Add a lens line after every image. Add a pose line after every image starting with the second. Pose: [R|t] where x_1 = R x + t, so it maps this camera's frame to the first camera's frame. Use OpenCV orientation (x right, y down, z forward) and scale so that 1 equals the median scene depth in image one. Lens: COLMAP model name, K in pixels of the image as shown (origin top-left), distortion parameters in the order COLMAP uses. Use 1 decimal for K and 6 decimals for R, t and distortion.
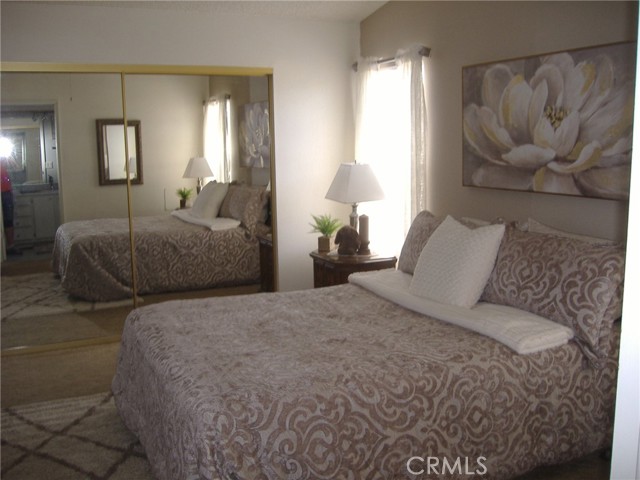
lens RADIAL K [[651.4, 0, 319.5], [0, 651.4, 240.2], [0, 0, 1]] dist [-0.088043, 0.028904]
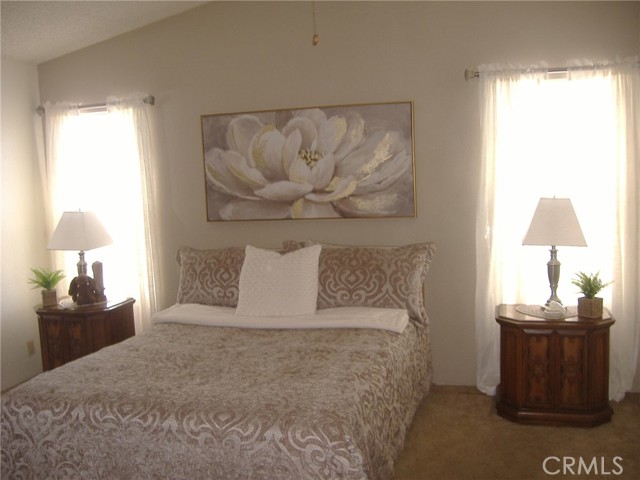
lens RADIAL K [[651.4, 0, 319.5], [0, 651.4, 240.2], [0, 0, 1]] dist [-0.088043, 0.028904]
pose [[0.688149, -0.103535, 0.718144, -0.536673], [0.146878, 0.989153, 0.001863, -0.030696], [-0.710547, 0.104197, 0.695892, 0.106914]]
